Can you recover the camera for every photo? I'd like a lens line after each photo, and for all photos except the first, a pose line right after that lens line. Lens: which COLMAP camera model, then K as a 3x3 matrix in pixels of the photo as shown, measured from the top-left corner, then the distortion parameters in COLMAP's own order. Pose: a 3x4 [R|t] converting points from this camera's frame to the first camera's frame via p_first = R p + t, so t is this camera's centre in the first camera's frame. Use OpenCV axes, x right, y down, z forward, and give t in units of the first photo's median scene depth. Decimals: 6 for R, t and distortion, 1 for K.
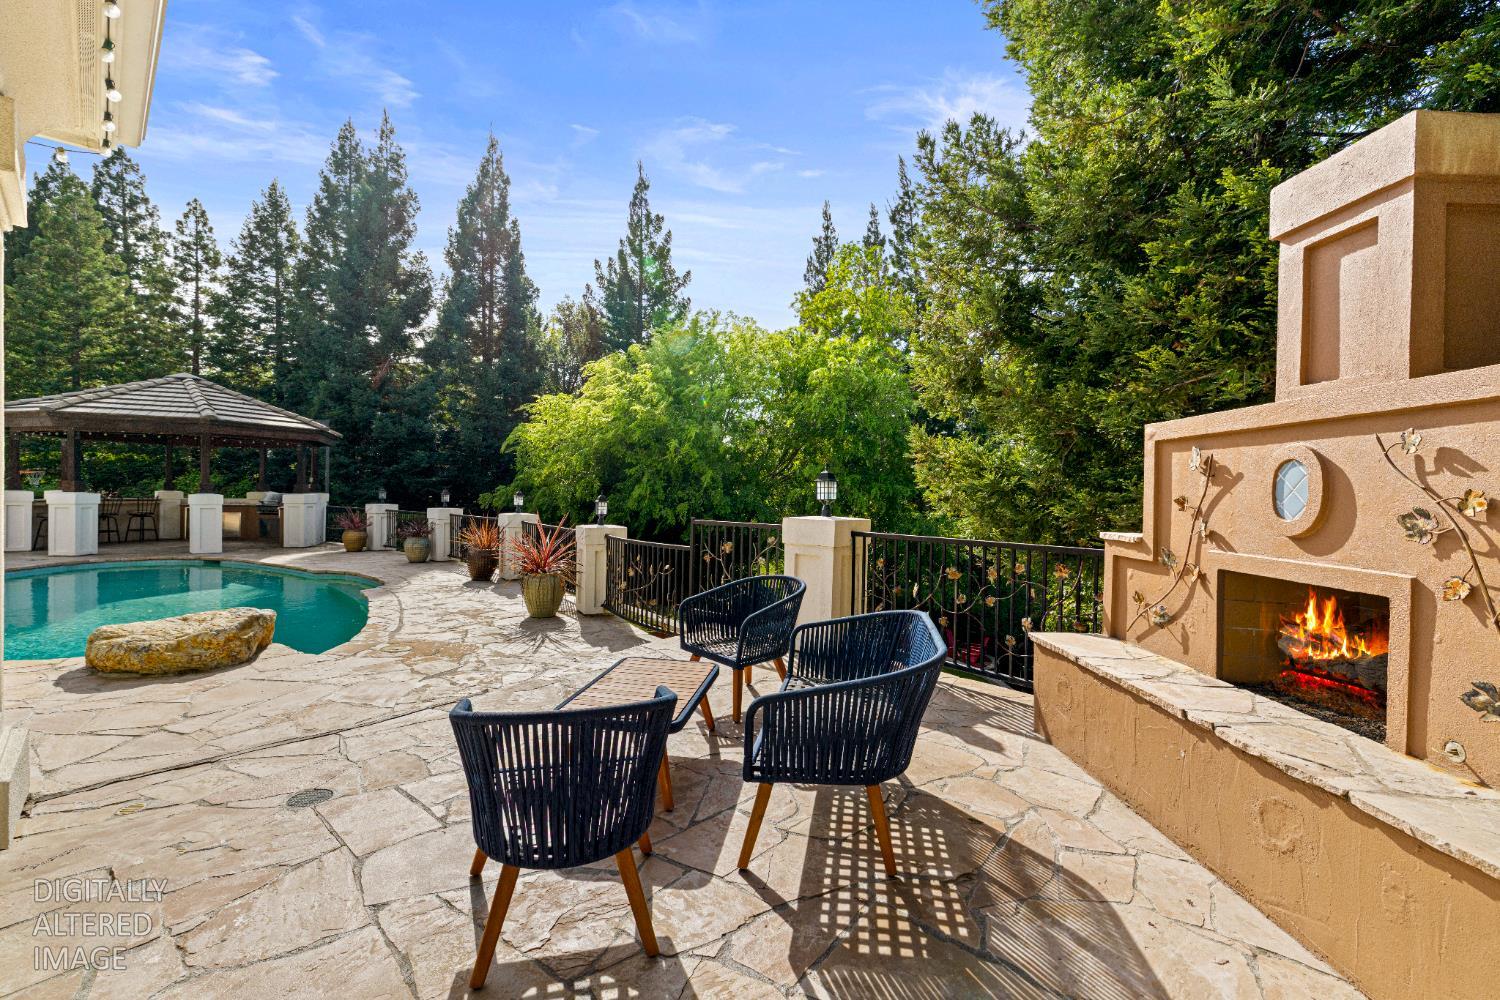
lens RADIAL K [[653.5, 0, 754.6], [0, 653.5, 495.3], [0, 0, 1]] dist [-0.000445, 0.000040]
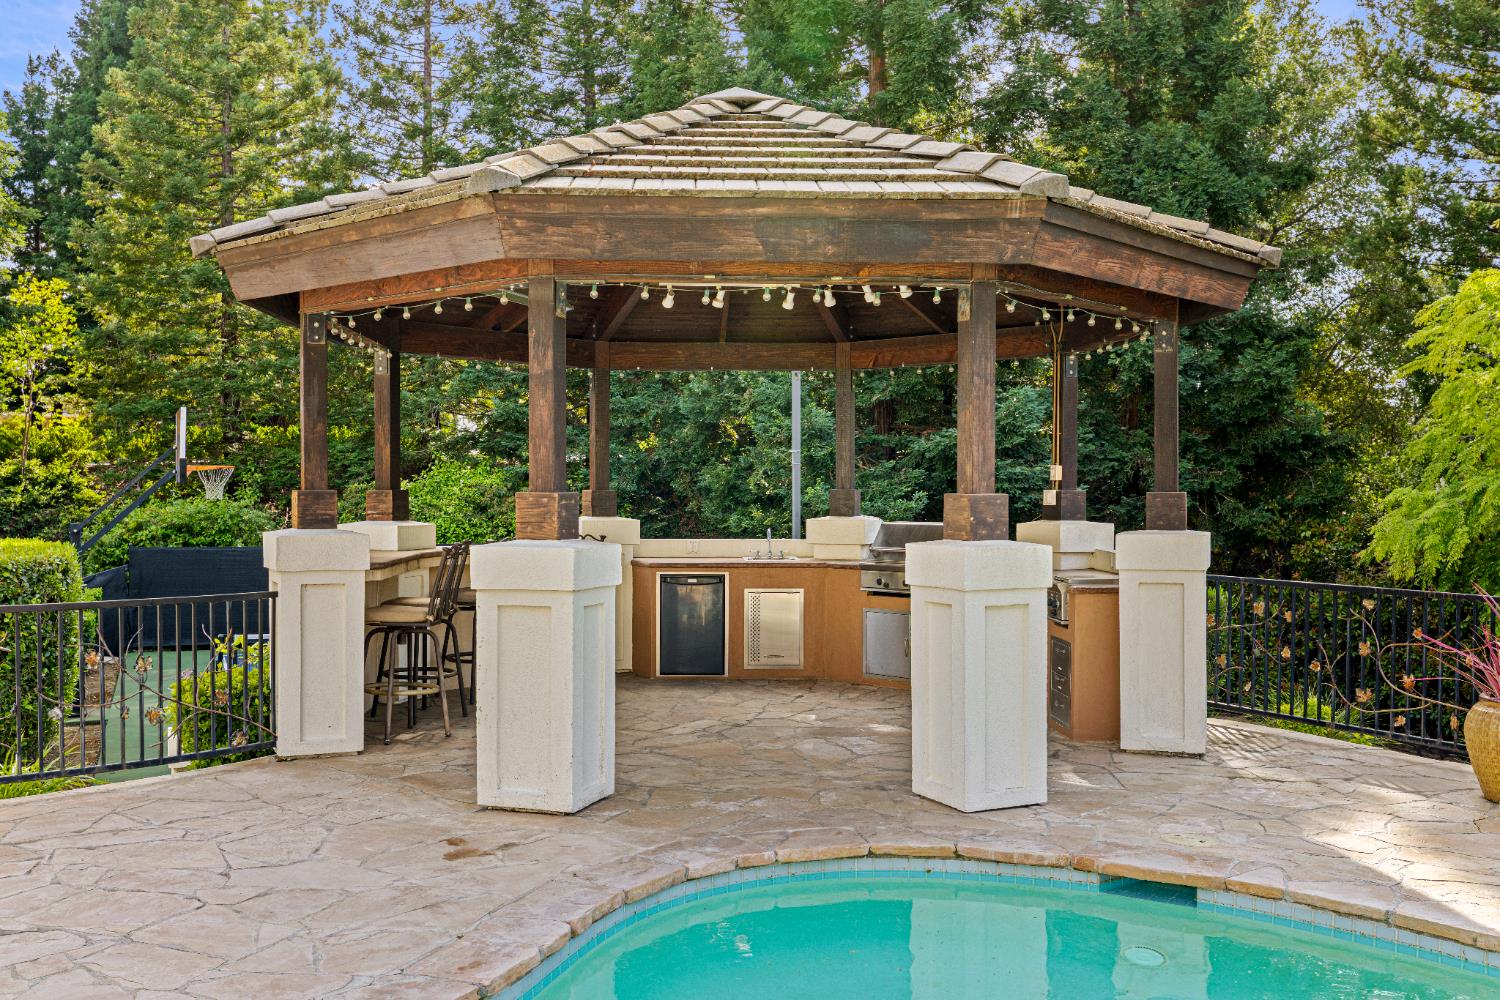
lens RADIAL K [[1451.1, 0, 749.9], [0, 1451.1, 500.5], [0, 0, 1]] dist [-0.010306, 0.000000]
pose [[0.923841, -0.015111, -0.382478, -0.341032], [0.012551, 0.999879, -0.009188, -0.002296], [0.382571, 0.003688, 0.923919, 0.228826]]
